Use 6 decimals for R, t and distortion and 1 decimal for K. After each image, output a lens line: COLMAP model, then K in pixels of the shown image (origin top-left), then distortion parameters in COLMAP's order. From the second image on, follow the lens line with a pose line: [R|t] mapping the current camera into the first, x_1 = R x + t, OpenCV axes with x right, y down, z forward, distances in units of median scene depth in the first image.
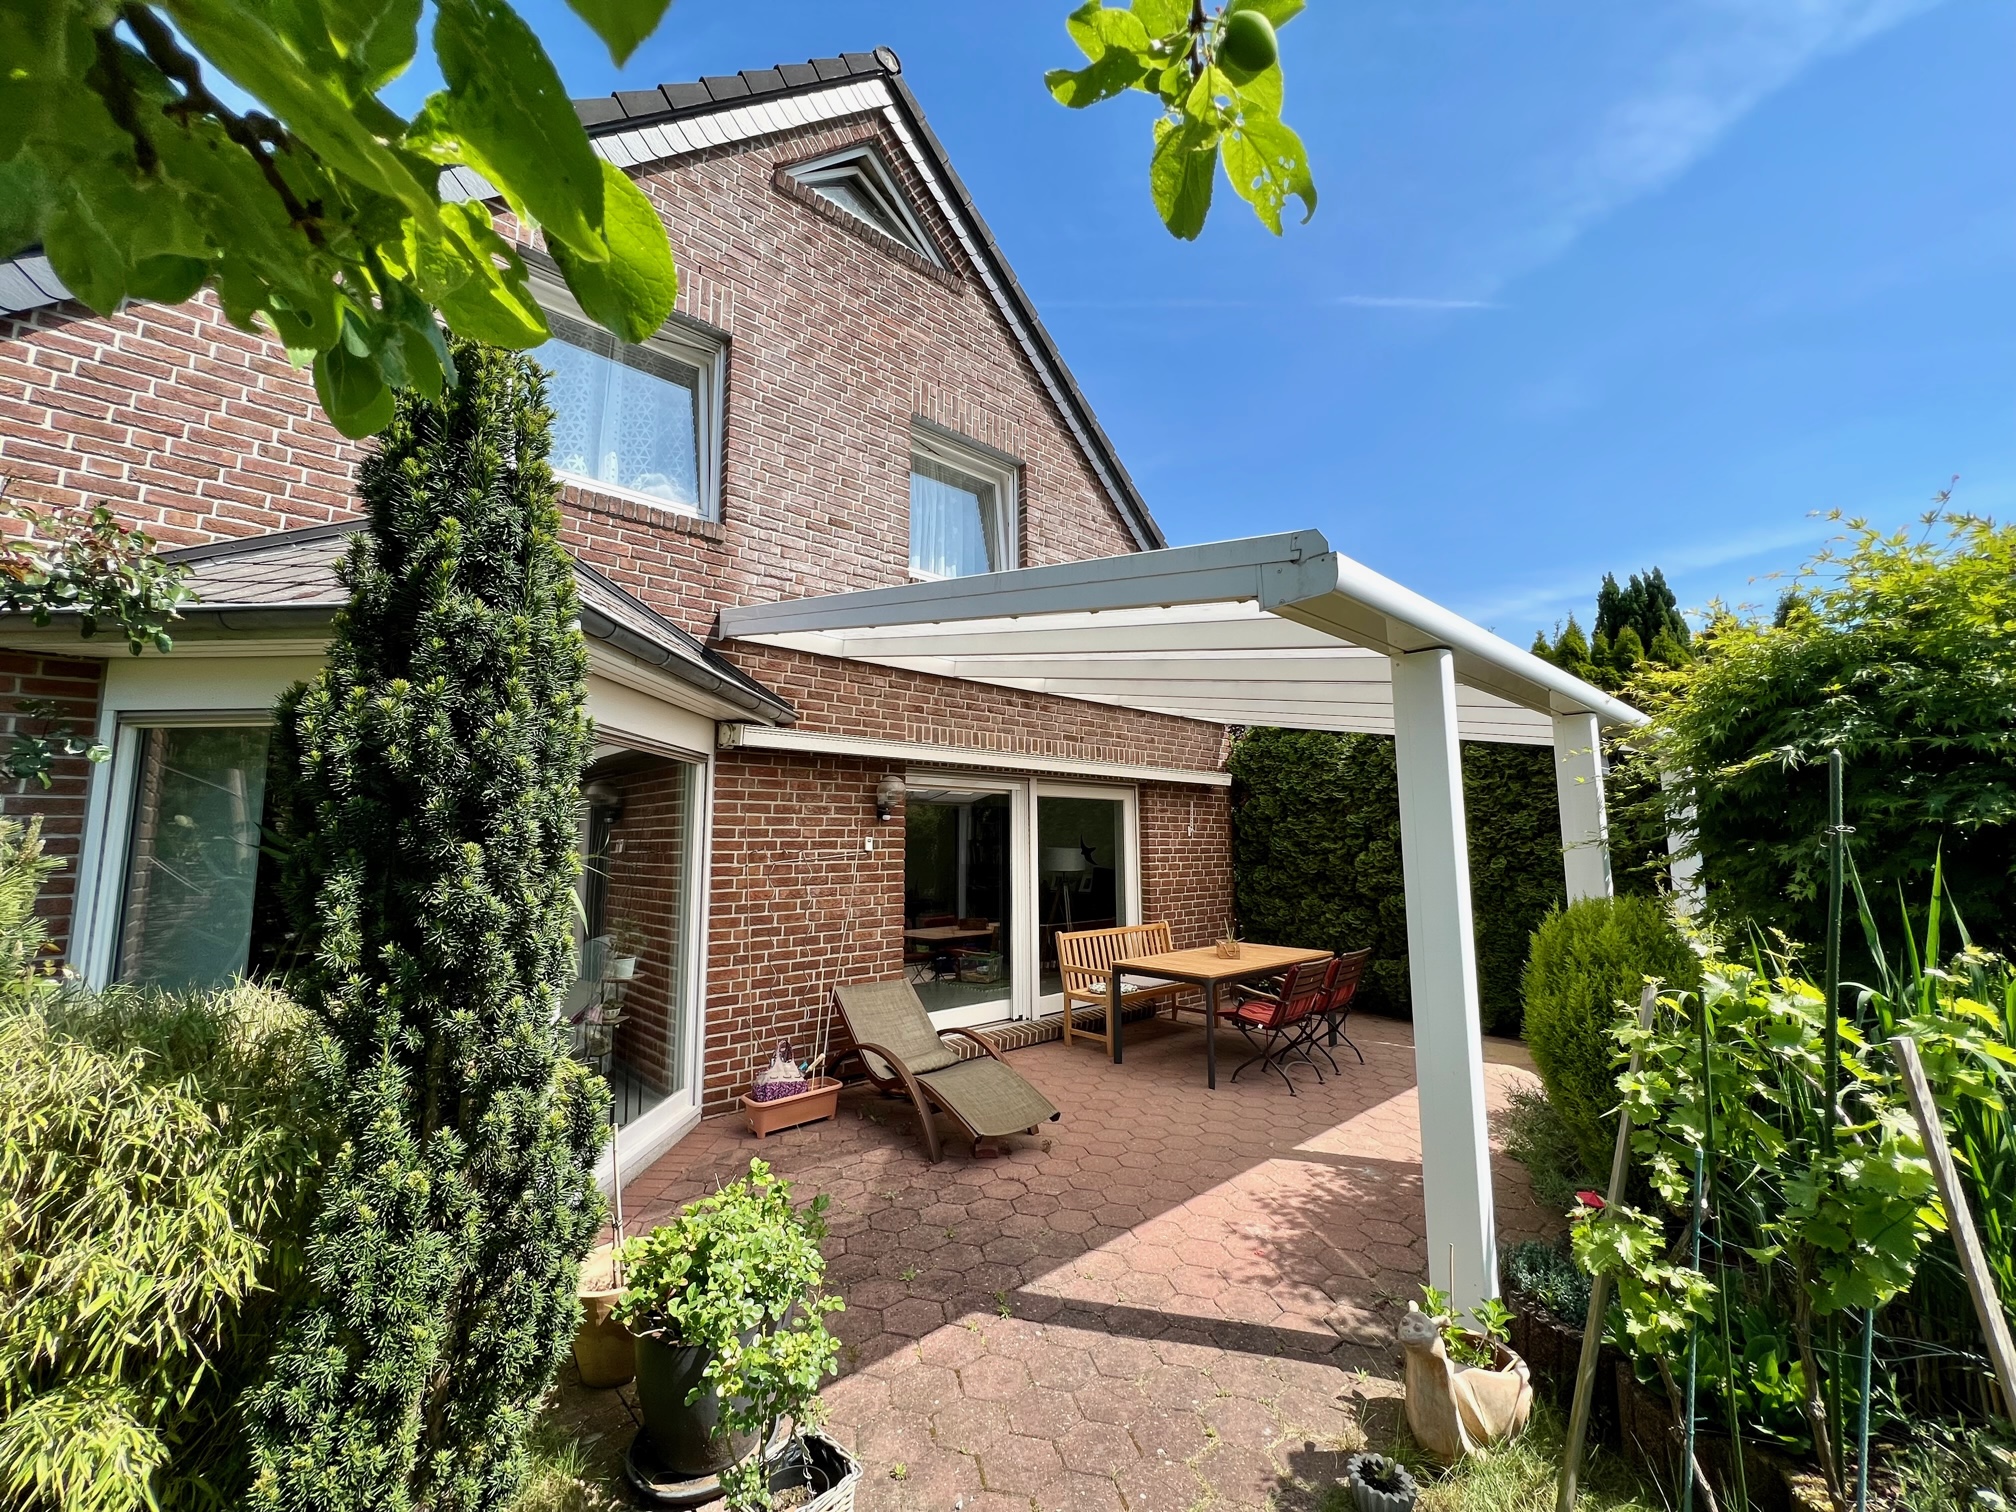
lens RADIAL K [[808.8, 0, 996.1], [0, 808.8, 751.4], [0, 0, 1]] dist [-0.006332, 0.000912]
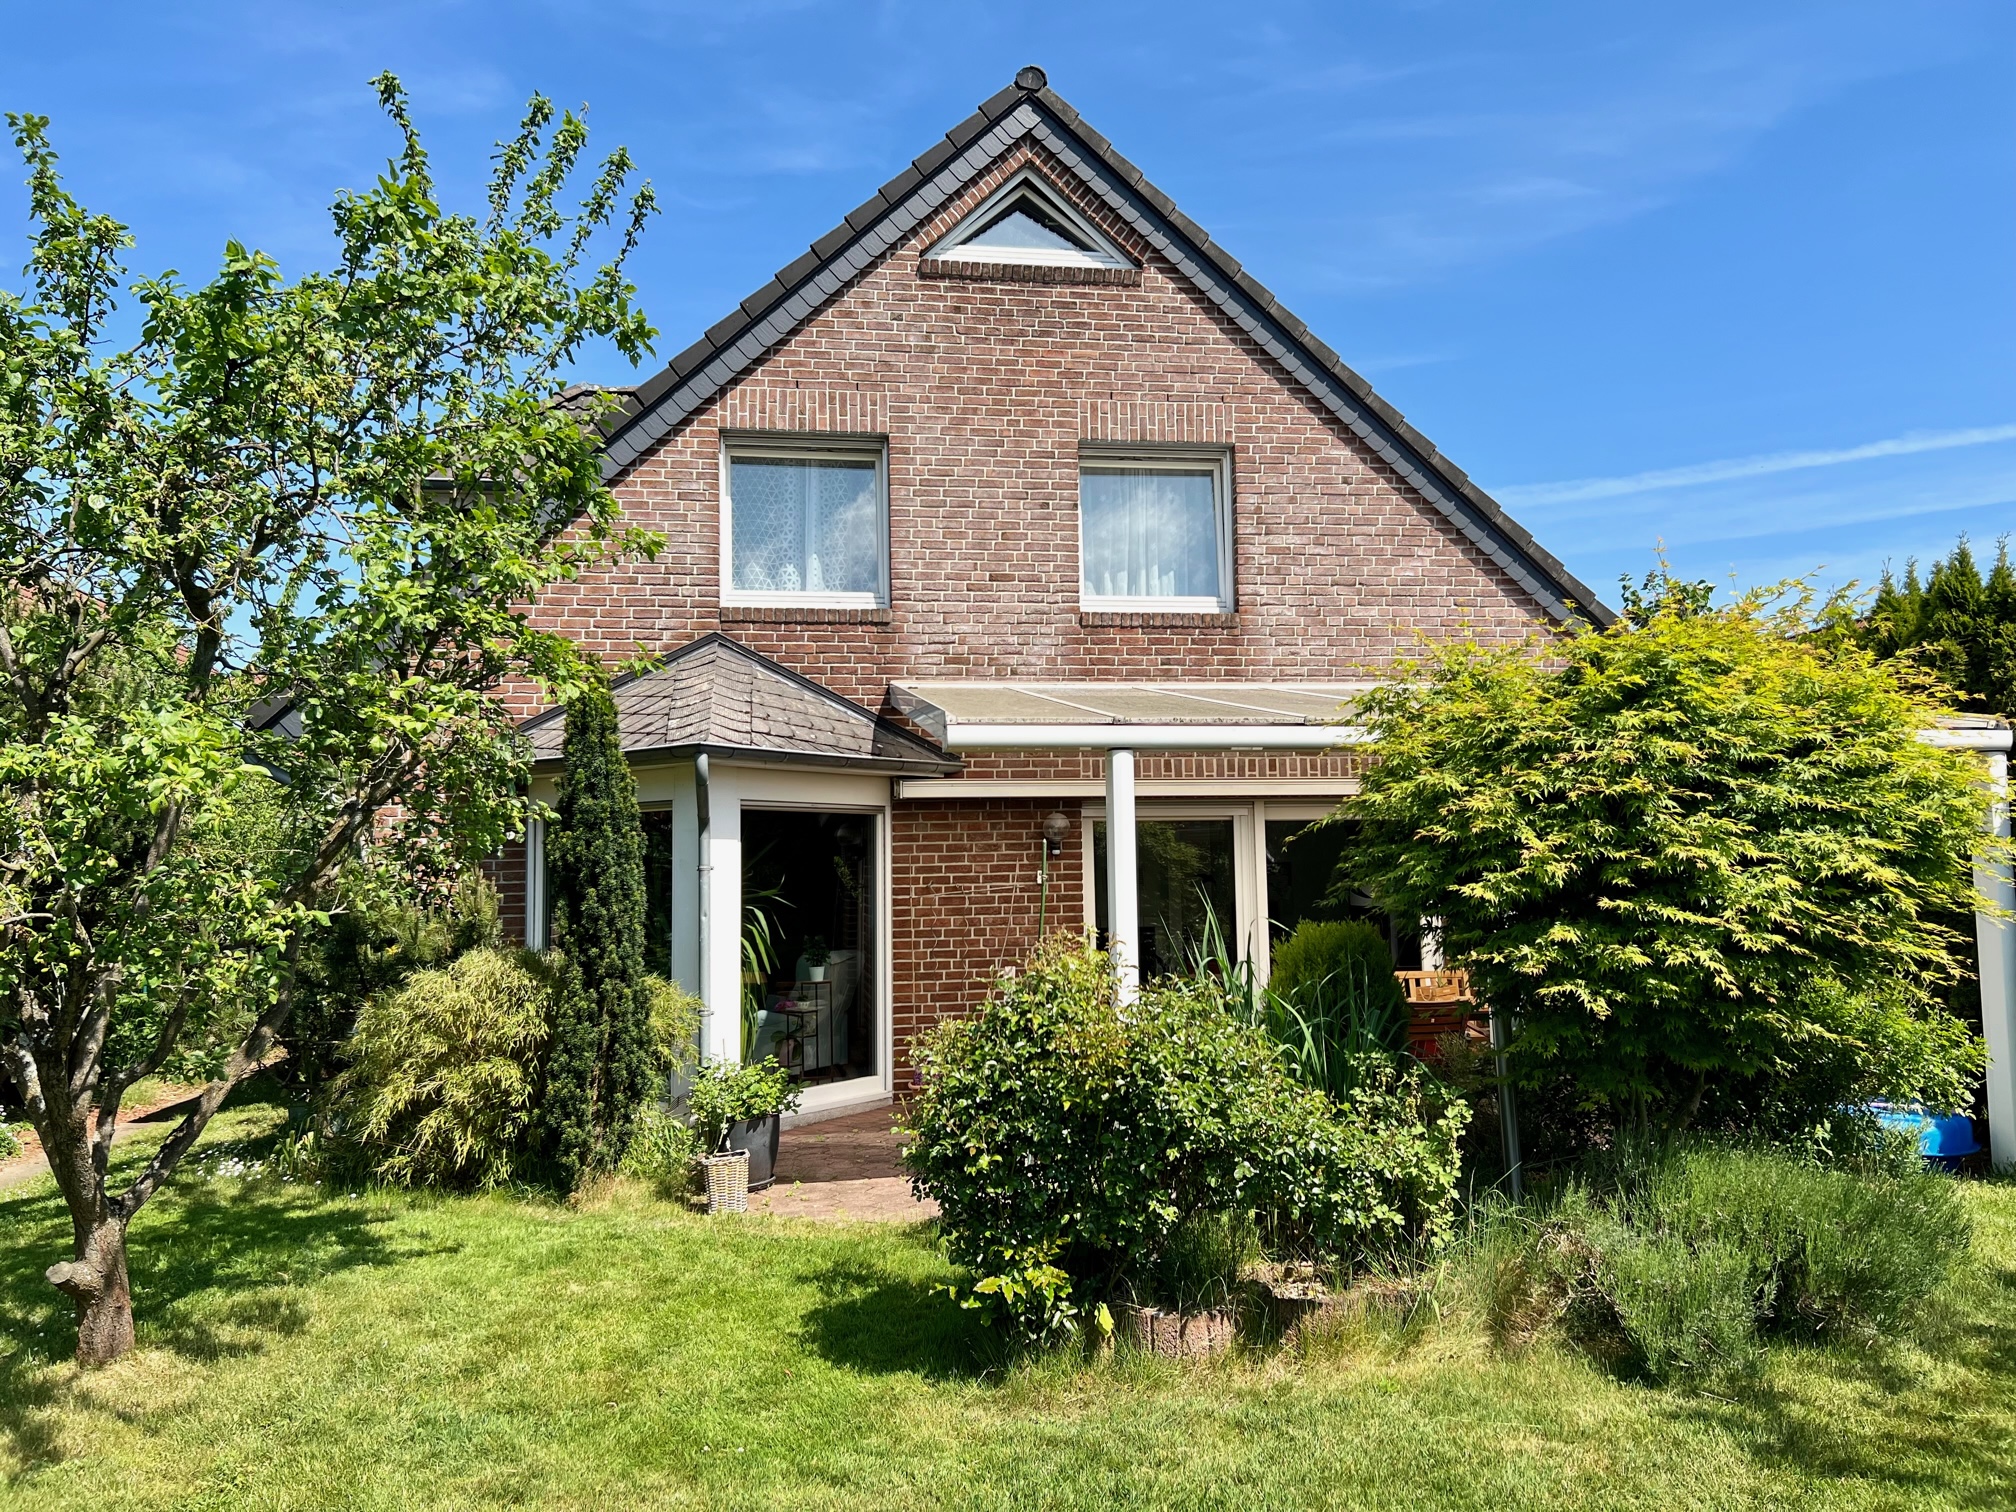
lens RADIAL K [[1537.6, 0, 1007.2], [0, 1537.6, 772.0], [0, 0, 1]] dist [0.038254, -0.024290]
pose [[0.823731, -0.042948, -0.565352, 1.027772], [0.075405, 0.996568, 0.034161, -0.104289], [0.561944, -0.070770, 0.824142, -0.737157]]
